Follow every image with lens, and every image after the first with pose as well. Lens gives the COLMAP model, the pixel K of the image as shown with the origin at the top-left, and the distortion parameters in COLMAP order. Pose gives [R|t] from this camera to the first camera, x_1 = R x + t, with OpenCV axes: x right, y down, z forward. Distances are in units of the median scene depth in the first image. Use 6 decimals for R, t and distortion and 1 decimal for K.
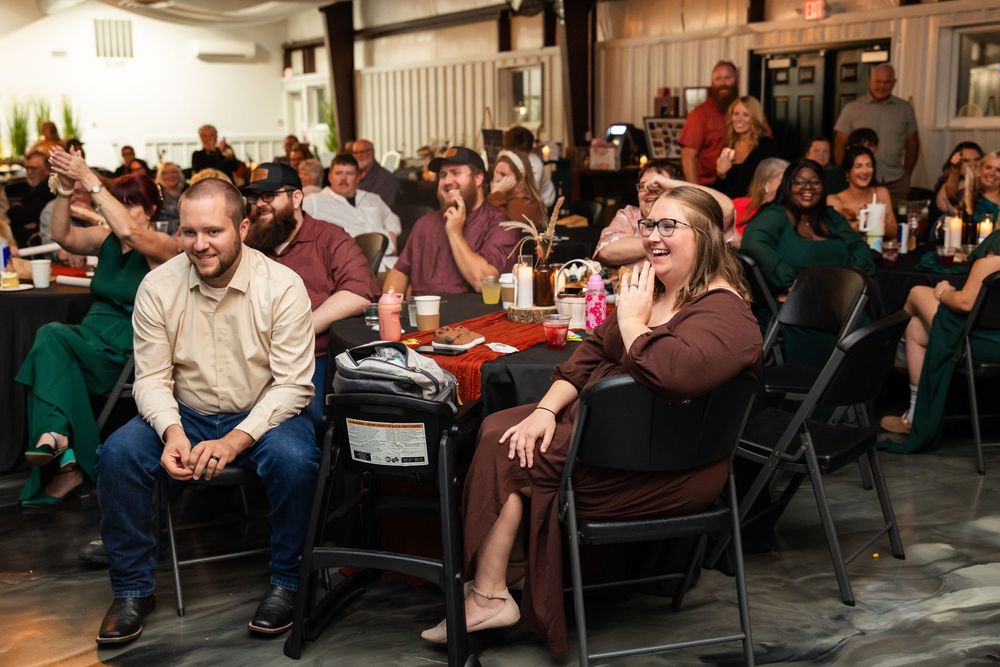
lens RADIAL K [[1126.0, 0, 506.0], [0, 1126.0, 331.8], [0, 0, 1]] dist [0.005268, 0.000000]
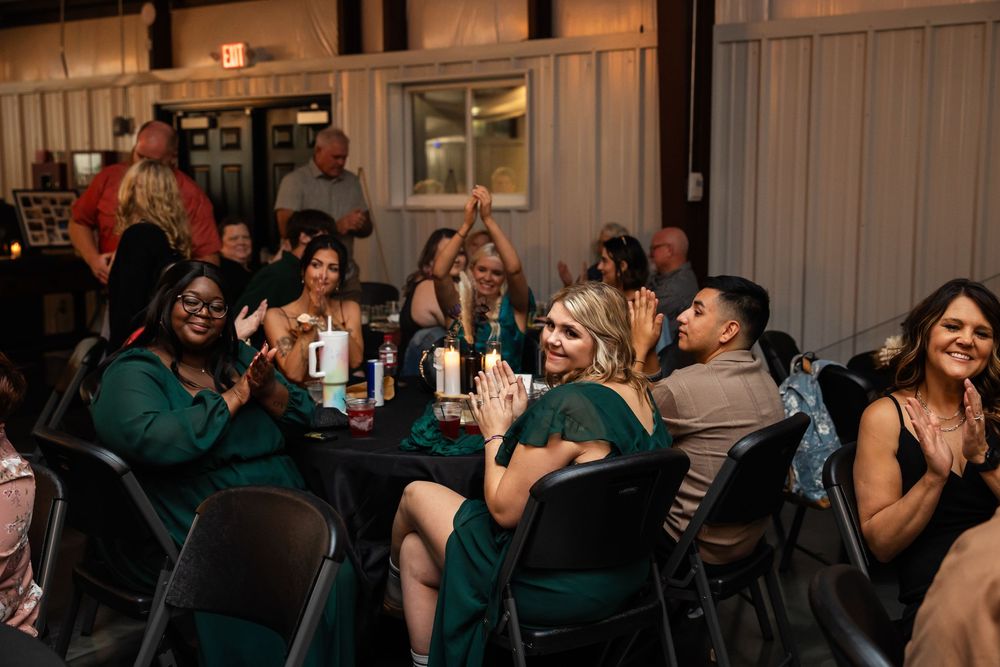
lens RADIAL K [[1200.1, 0, 501.0], [0, 1200.1, 331.8], [0, 0, 1]] dist [0.030303, 0.000000]
pose [[0.899413, -0.041500, 0.435125, 0.067001], [0.072982, 0.995766, -0.055884, -0.034599], [-0.430963, 0.082019, 0.898634, 0.181513]]
